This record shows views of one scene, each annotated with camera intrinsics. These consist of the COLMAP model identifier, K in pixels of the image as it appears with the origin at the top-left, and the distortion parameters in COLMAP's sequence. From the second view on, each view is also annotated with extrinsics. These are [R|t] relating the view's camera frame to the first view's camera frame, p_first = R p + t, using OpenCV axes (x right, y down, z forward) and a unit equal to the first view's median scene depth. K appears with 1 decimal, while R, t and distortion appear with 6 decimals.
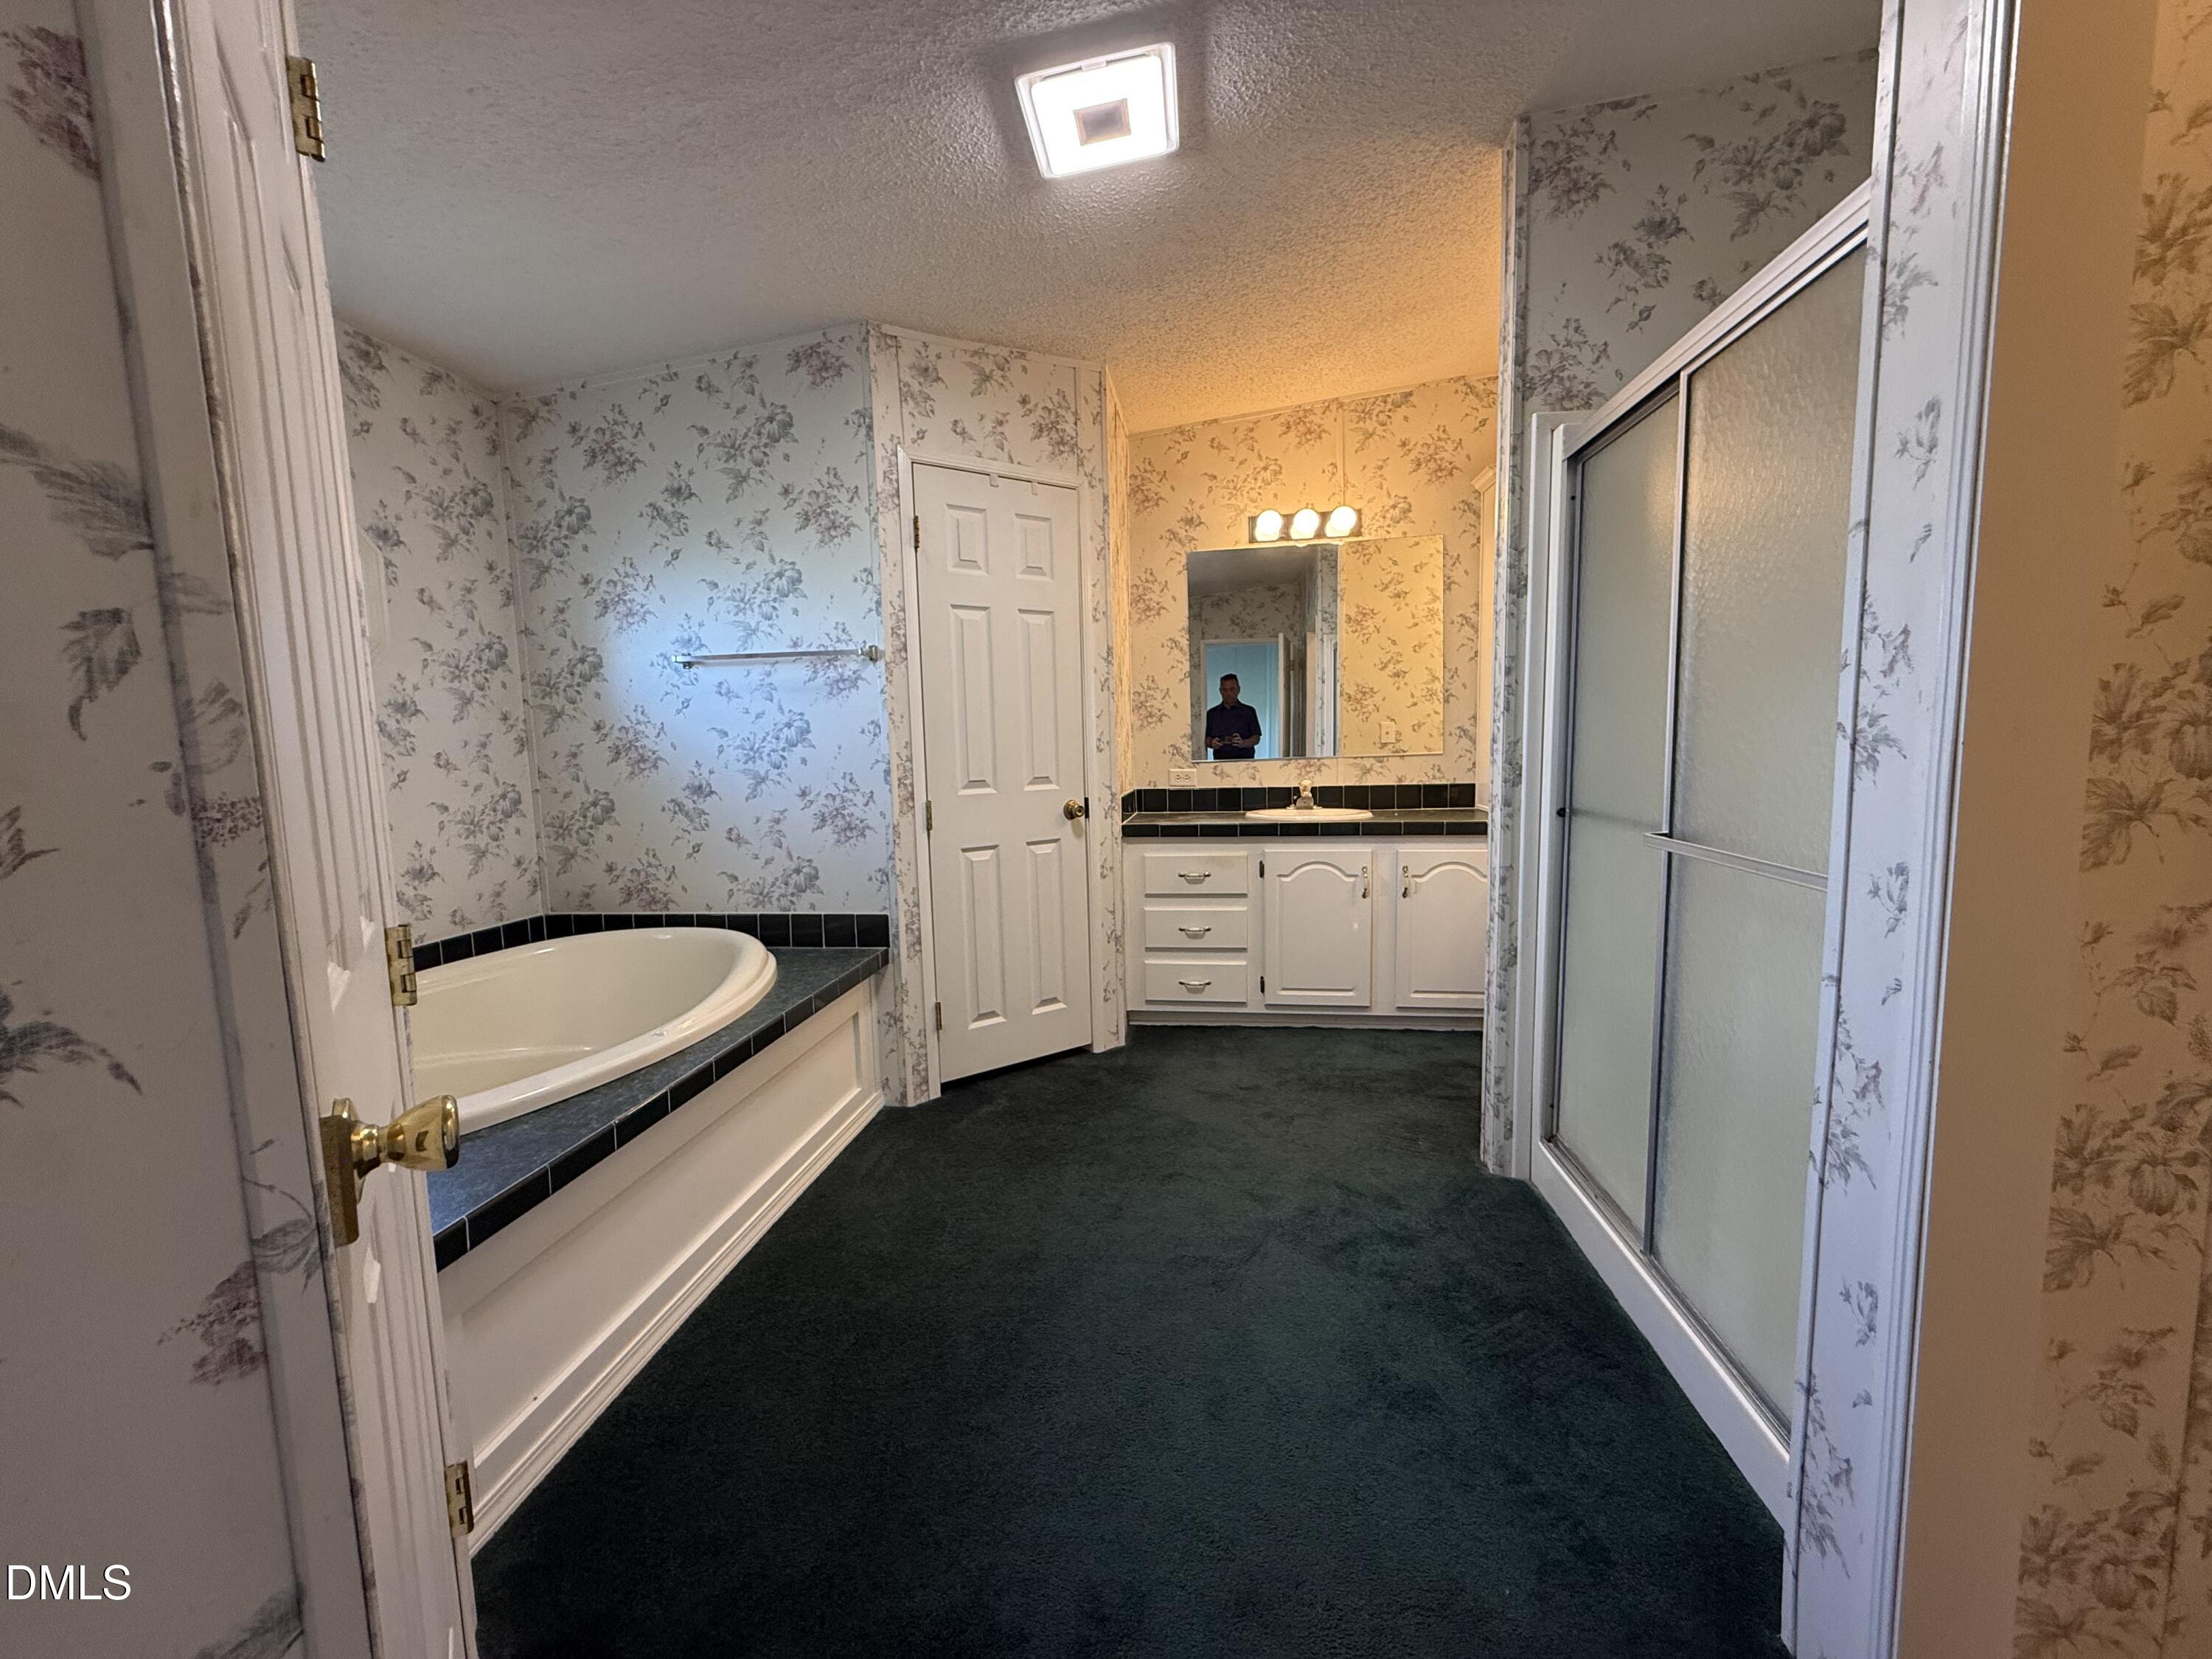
lens RADIAL K [[884.0, 0, 1097.9], [0, 884.0, 833.2], [0, 0, 1]] dist [-0.001606, 0.000540]
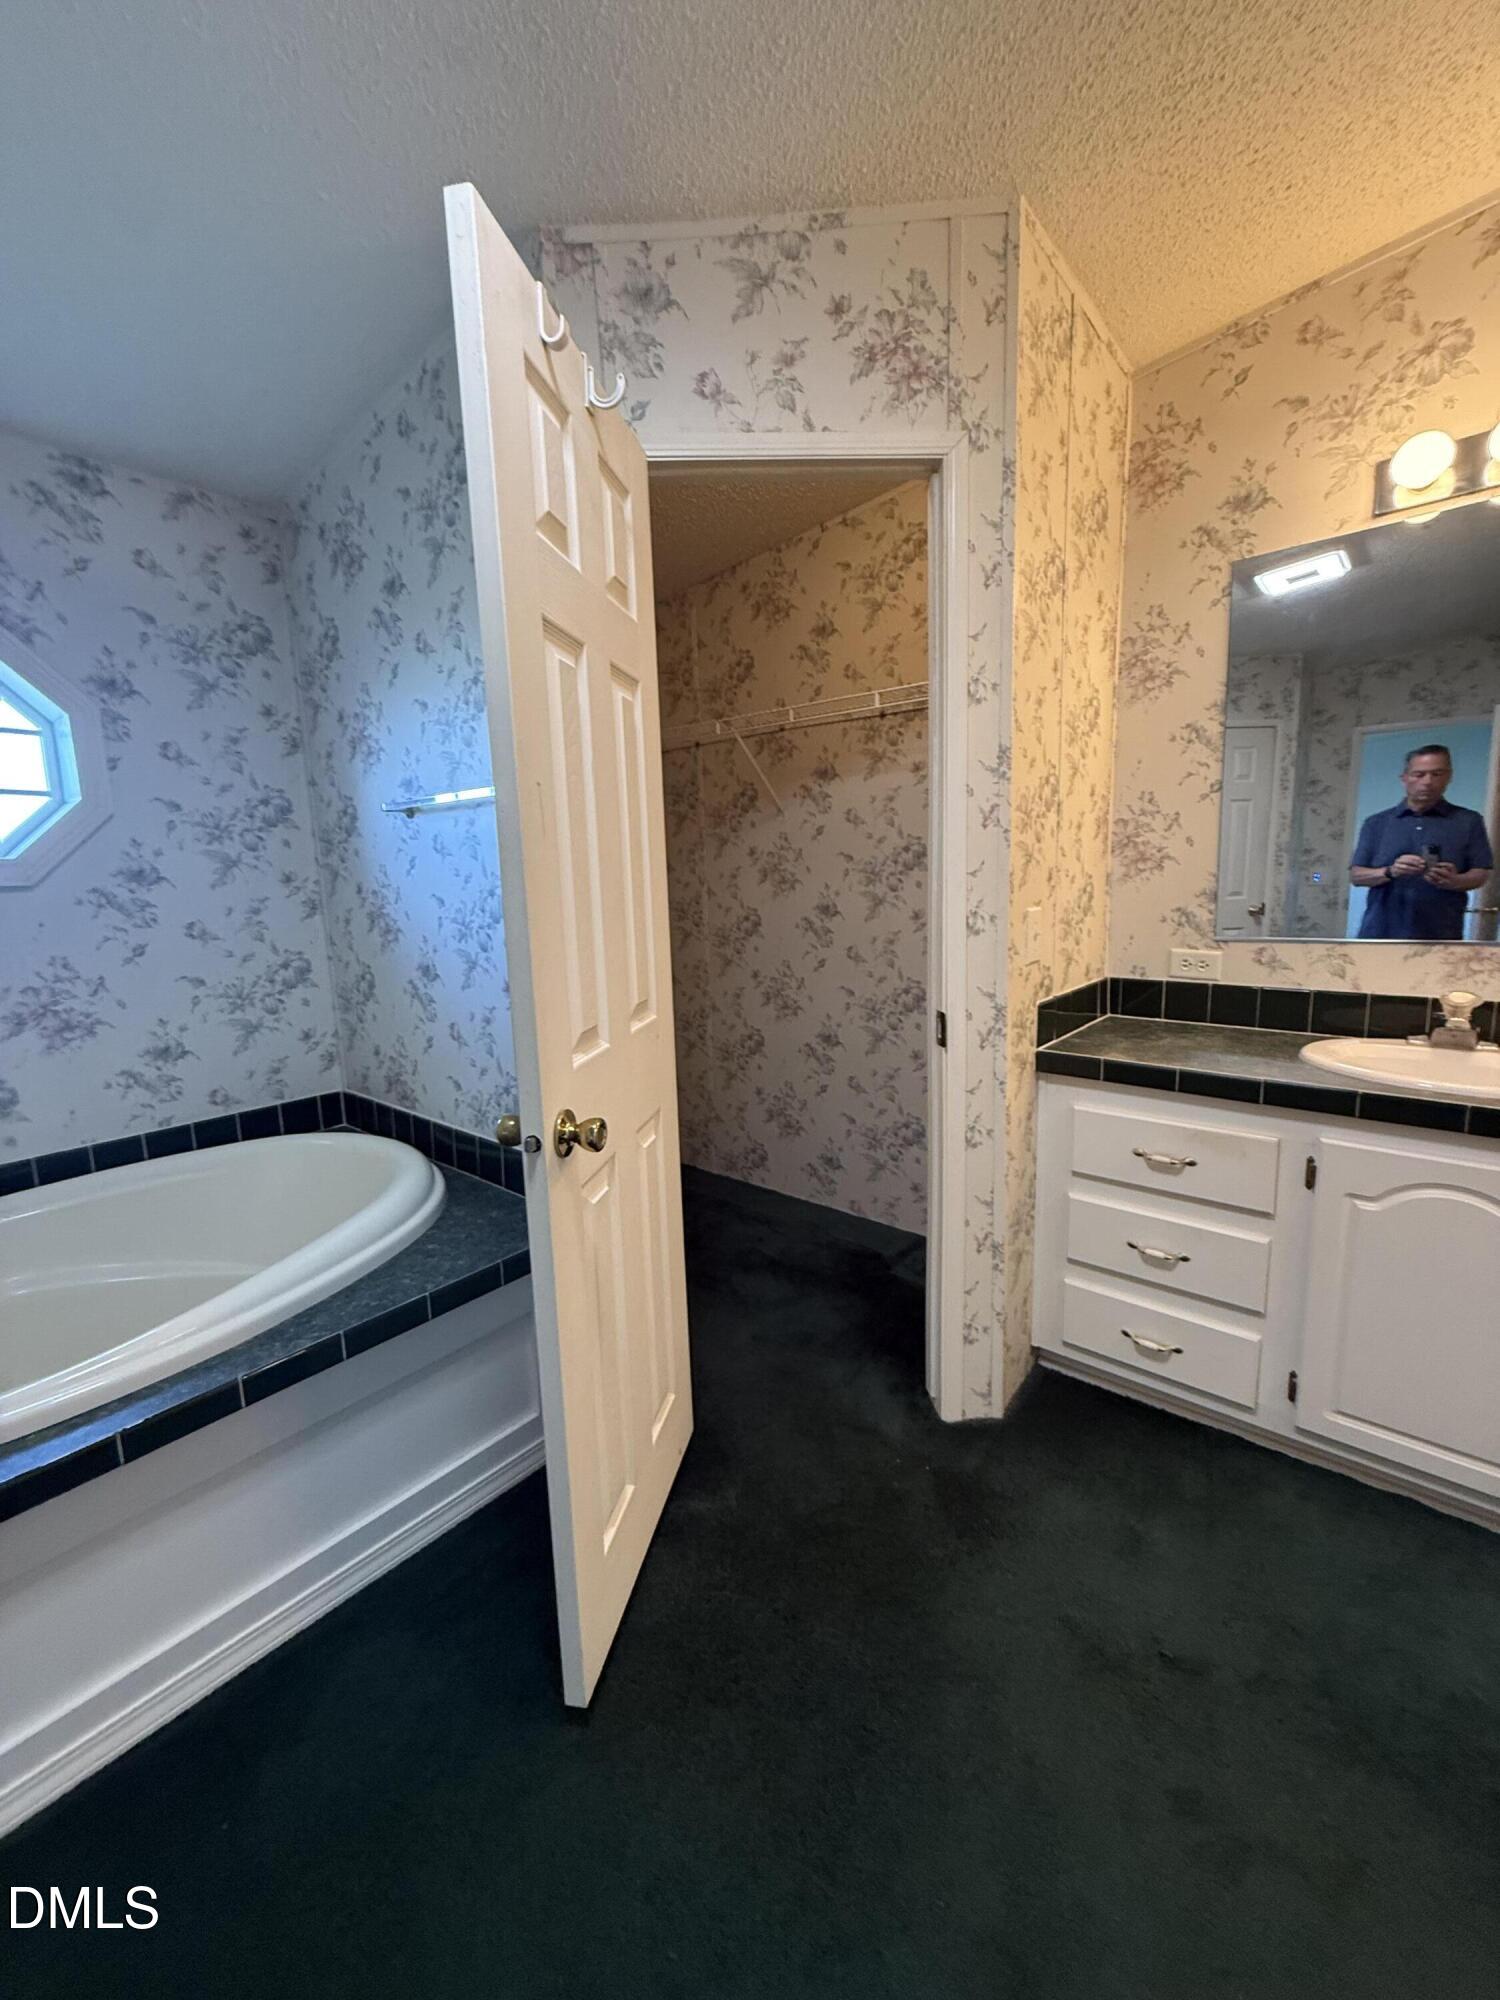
lens RADIAL K [[799.3, 0, 764.7], [0, 799.3, 999.6], [0, 0, 1]] dist [-0.001606, 0.000540]
pose [[0.843998, 0.082983, -0.529888, 0.187765], [-0.047494, 0.995641, 0.080275, -0.094883], [0.534239, -0.042586, 0.844260, 0.546592]]
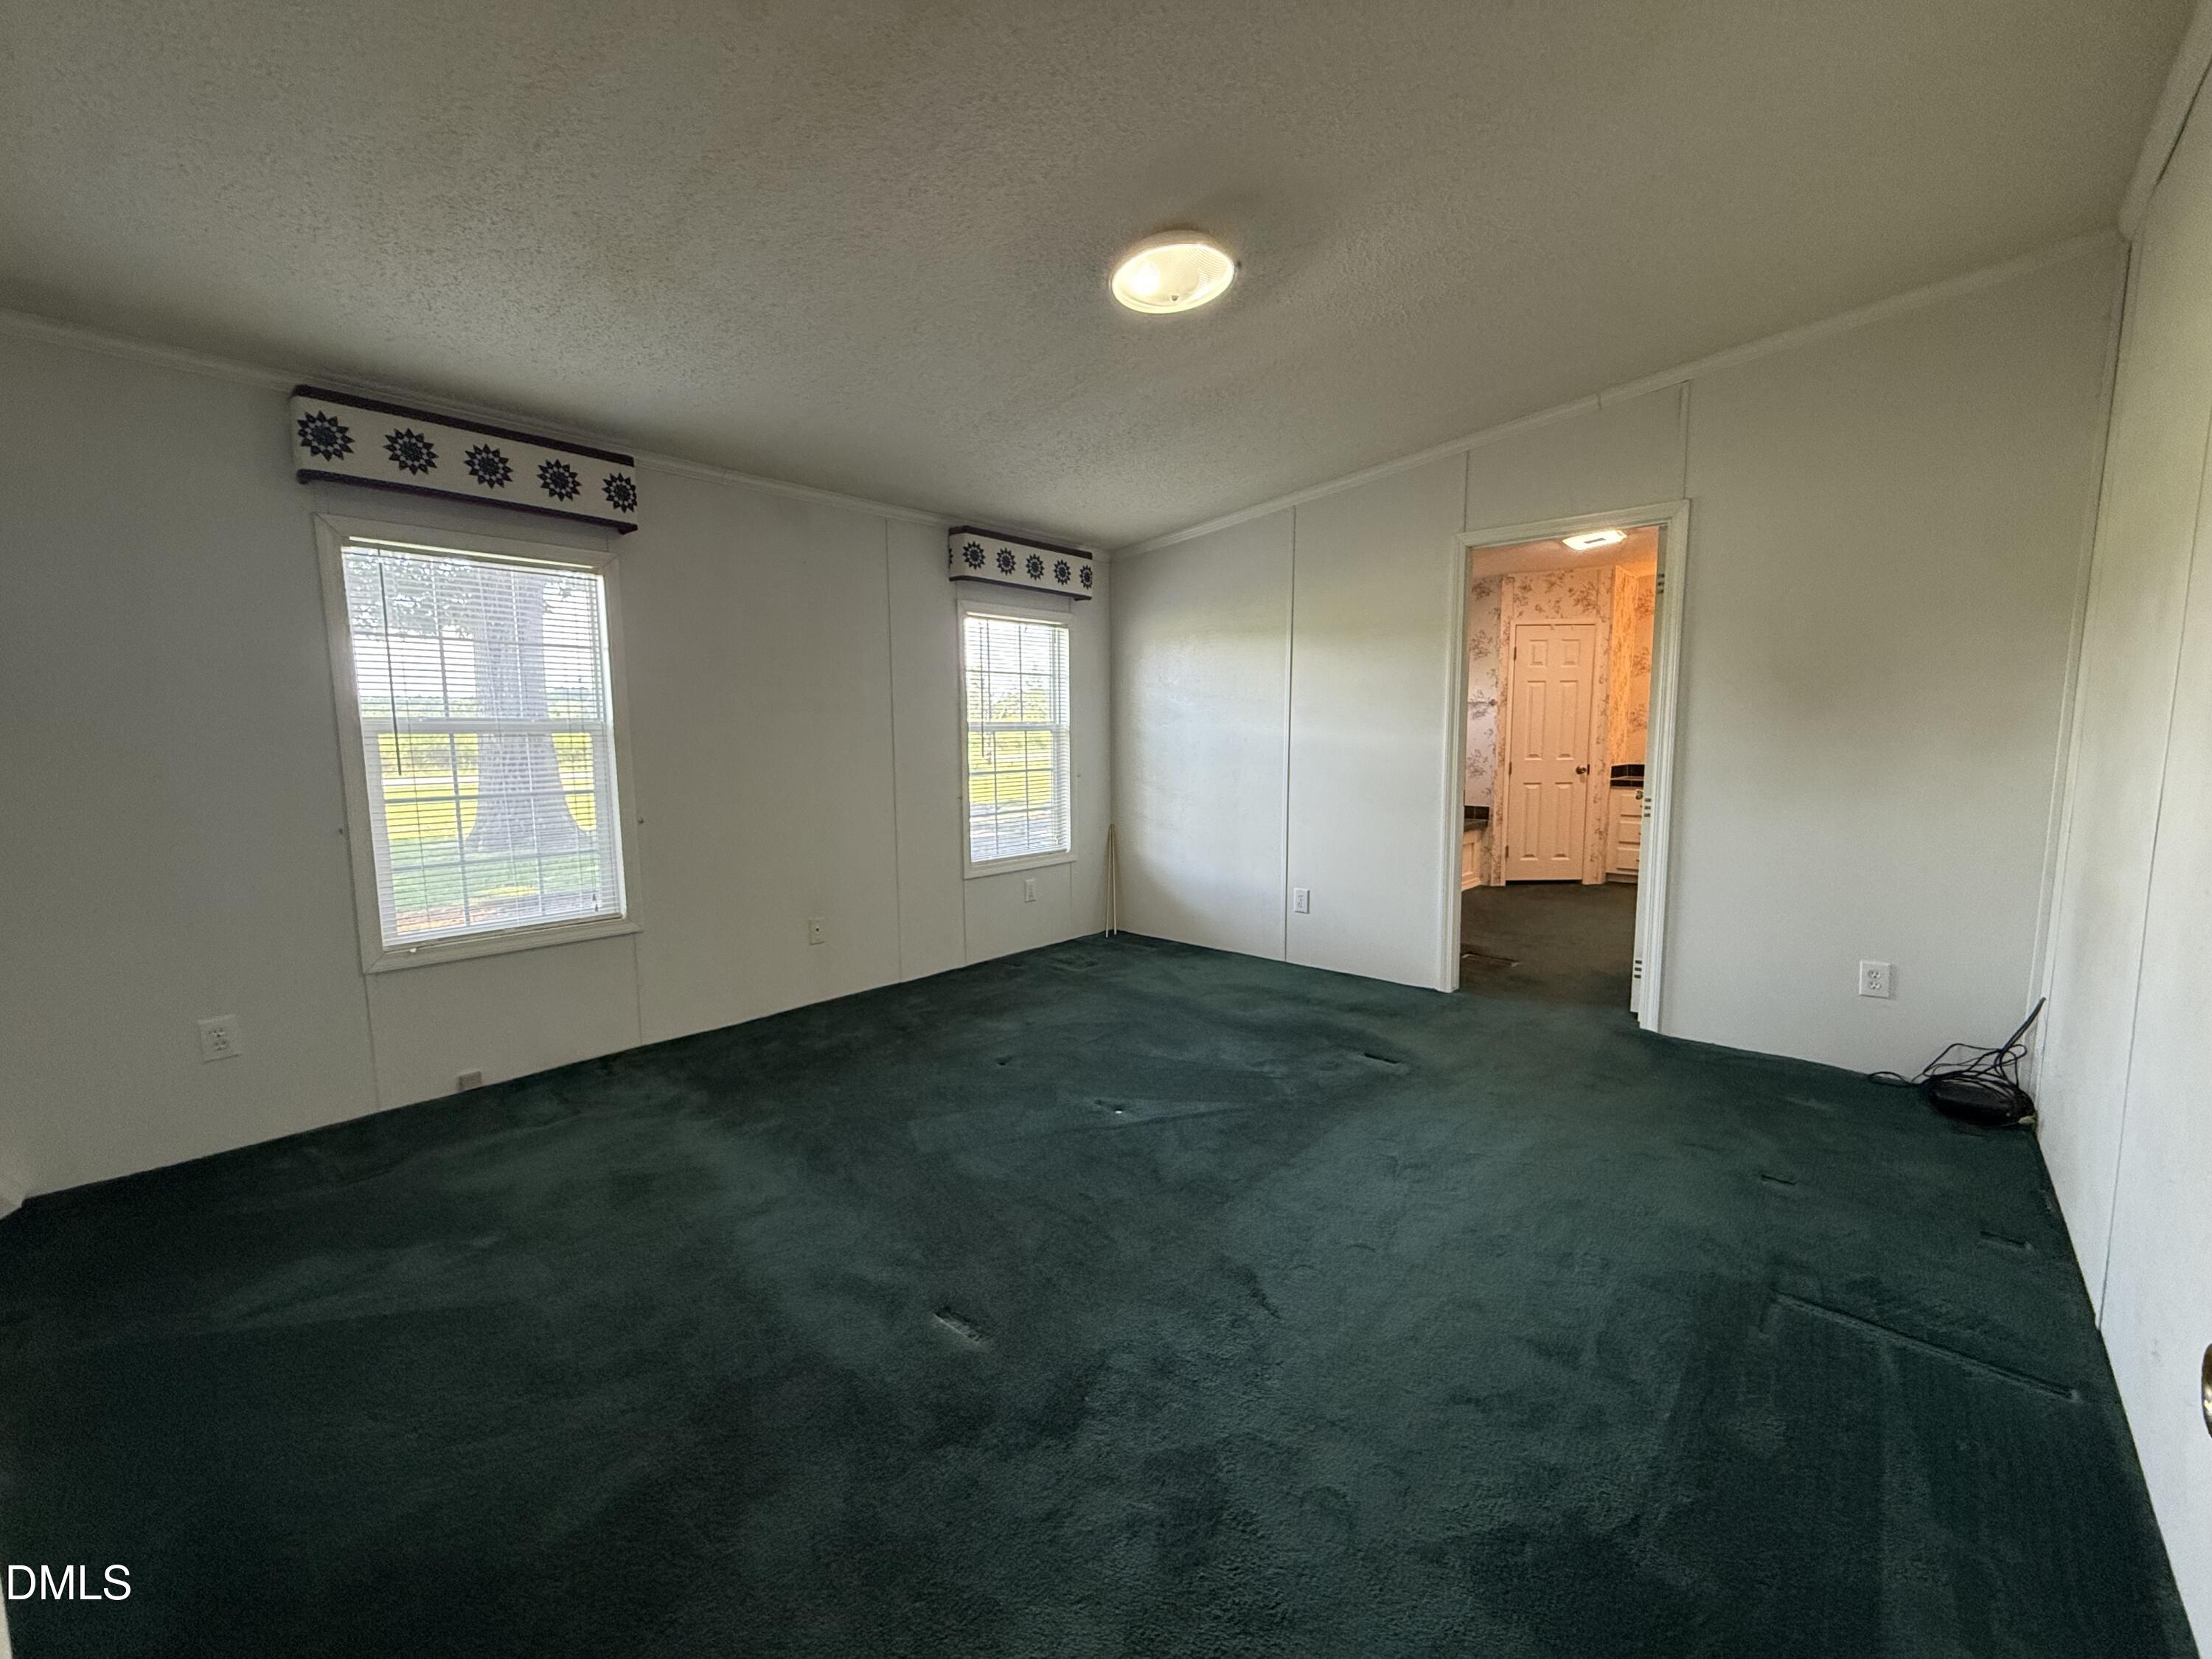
lens RADIAL K [[884.0, 0, 1112.6], [0, 884.0, 838.0], [0, 0, 1]] dist [-0.001606, 0.000540]
pose [[0.821065, 0.079693, -0.565245, 0.298872], [-0.074869, 0.996687, 0.031768, 0.176351], [0.565904, 0.016236, 0.824311, -1.615856]]
